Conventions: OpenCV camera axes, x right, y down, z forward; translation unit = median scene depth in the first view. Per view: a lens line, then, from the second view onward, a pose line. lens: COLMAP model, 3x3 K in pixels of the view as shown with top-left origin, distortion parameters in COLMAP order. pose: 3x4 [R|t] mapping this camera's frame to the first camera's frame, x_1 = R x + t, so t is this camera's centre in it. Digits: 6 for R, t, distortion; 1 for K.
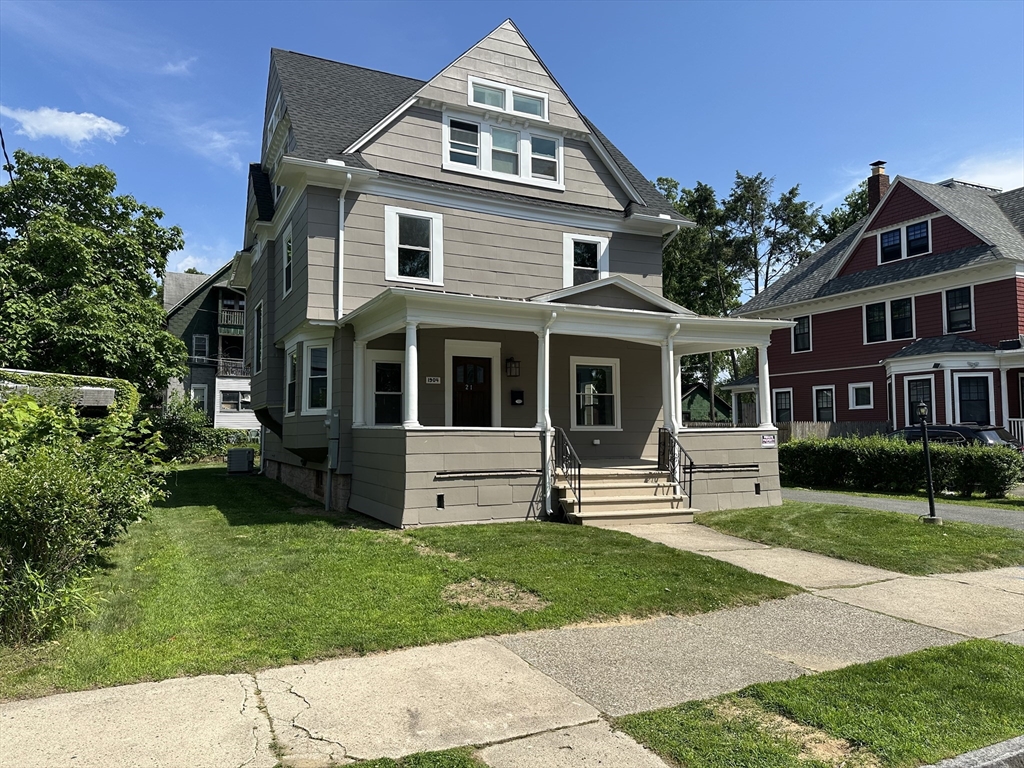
lens RADIAL K [[710.8, 0, 503.7], [0, 710.8, 393.0], [0, 0, 1]] dist [0.050515, -0.022666]
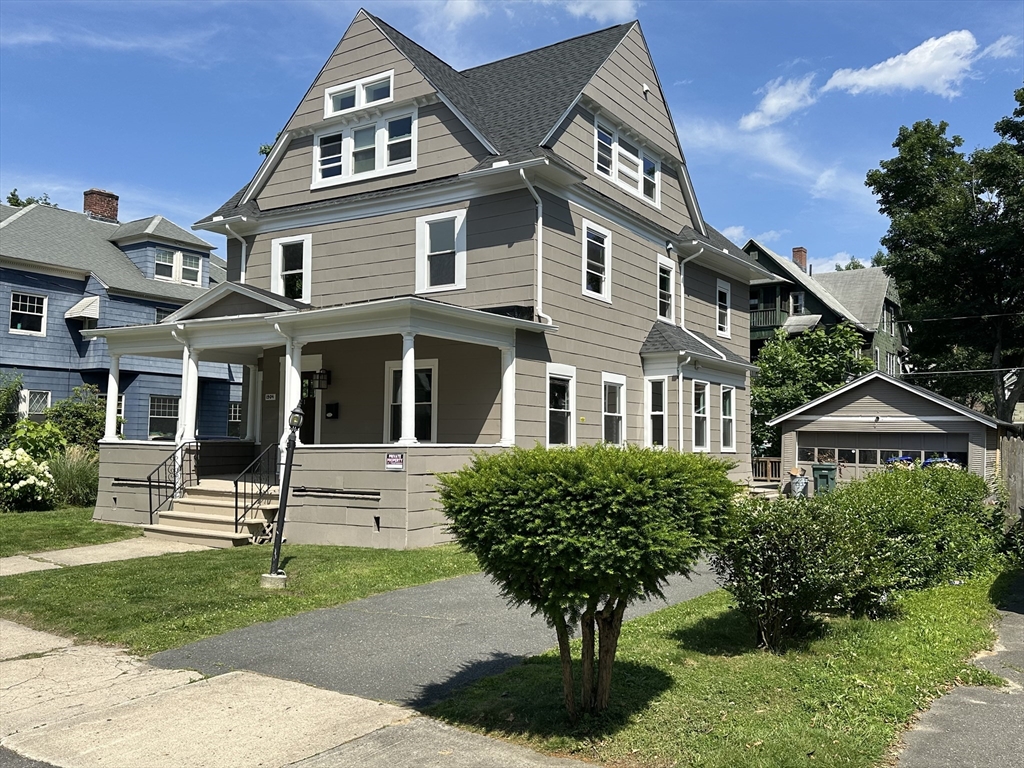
lens RADIAL K [[882.6, 0, 514.6], [0, 882.6, 382.6], [0, 0, 1]] dist [0.073882, -0.004097]
pose [[0.512810, -0.055006, -0.856738, 1.142562], [0.031504, 0.998479, -0.045249, 0.029099], [0.857924, -0.003787, 0.513763, 0.595218]]
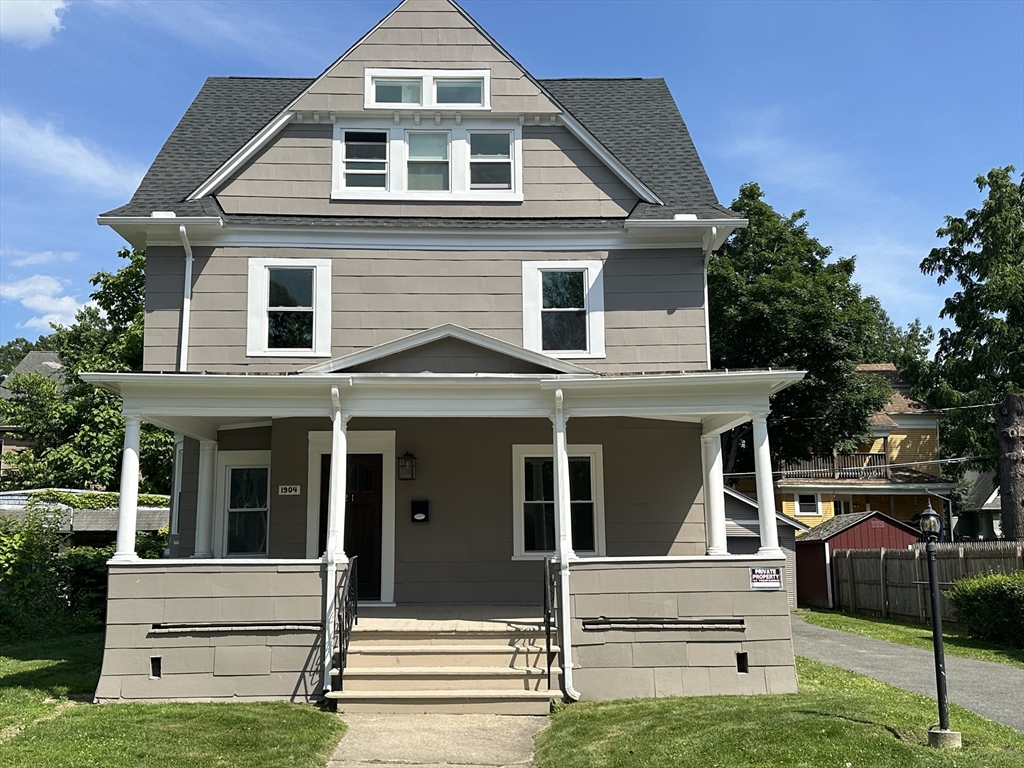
lens RADIAL K [[1044.1, 0, 512.4], [0, 1044.1, 378.6], [0, 0, 1]] dist [0.084724, 0.000000]
pose [[0.912272, -0.074765, -0.402703, 0.503245], [0.028706, 0.992452, -0.119228, 0.002380], [0.408578, 0.097209, 0.907532, 0.118796]]
